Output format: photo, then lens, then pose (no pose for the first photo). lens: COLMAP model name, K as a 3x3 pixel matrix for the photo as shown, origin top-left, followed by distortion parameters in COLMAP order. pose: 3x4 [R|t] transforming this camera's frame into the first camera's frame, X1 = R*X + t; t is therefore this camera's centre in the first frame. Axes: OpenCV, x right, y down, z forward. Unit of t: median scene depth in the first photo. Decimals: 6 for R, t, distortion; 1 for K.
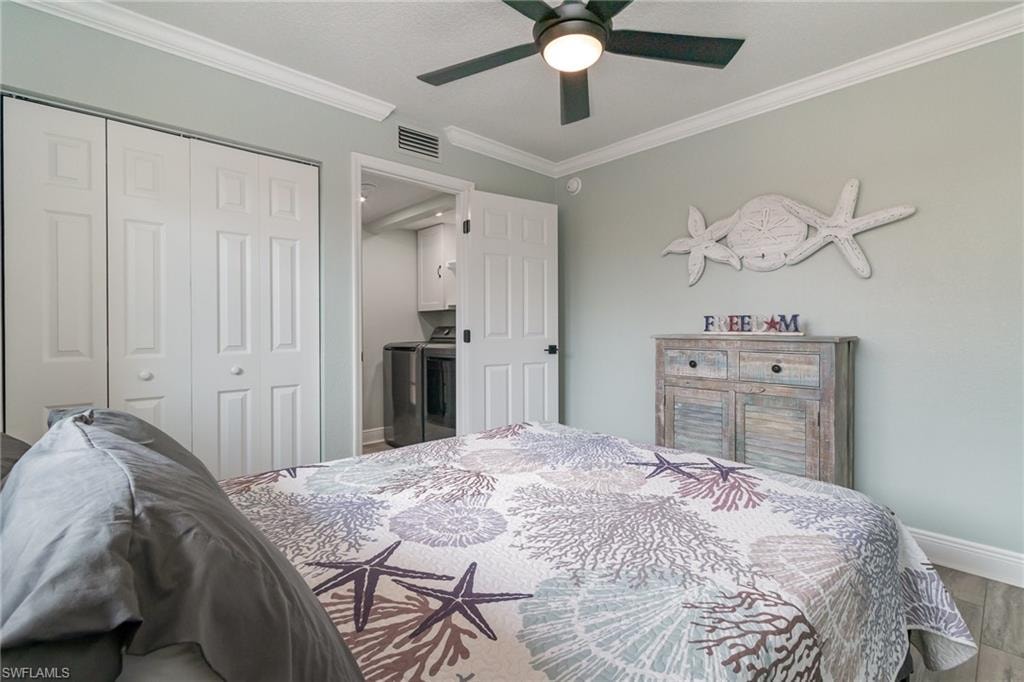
lens RADIAL K [[466.9, 0, 511.6], [0, 466.9, 331.9], [0, 0, 1]] dist [-0.000376, -0.000758]
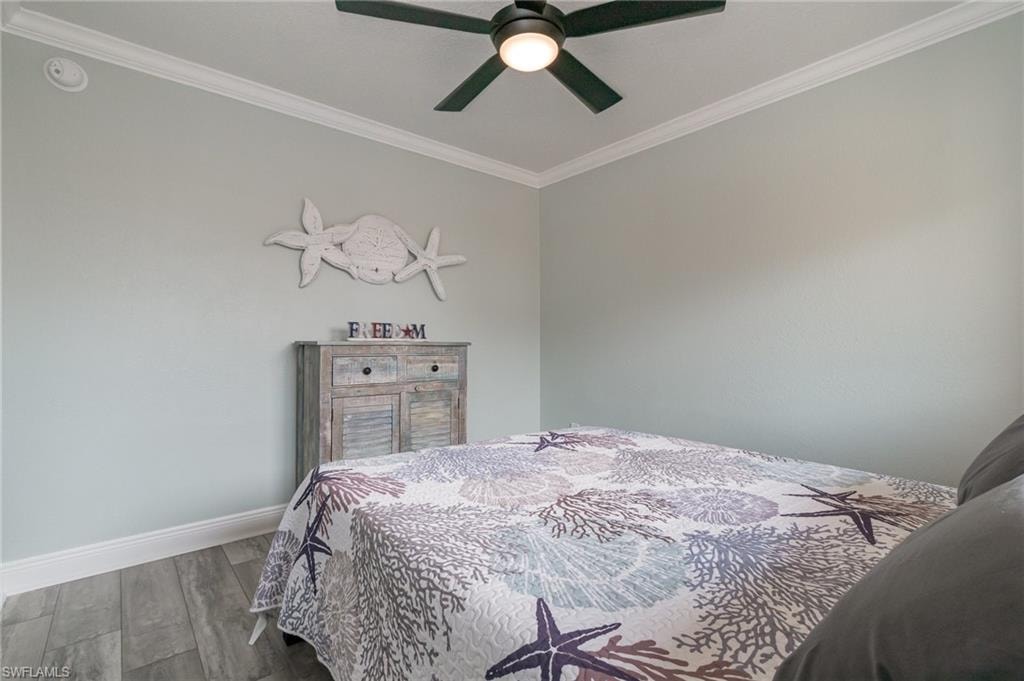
lens RADIAL K [[466.9, 0, 511.8], [0, 466.9, 344.4], [0, 0, 1]] dist [-0.000376, -0.000758]
pose [[0.052484, 0.001695, 0.998620, -0.588450], [0.008741, 0.999959, -0.002157, 0.019371], [-0.998584, 0.008842, 0.052467, 0.677680]]
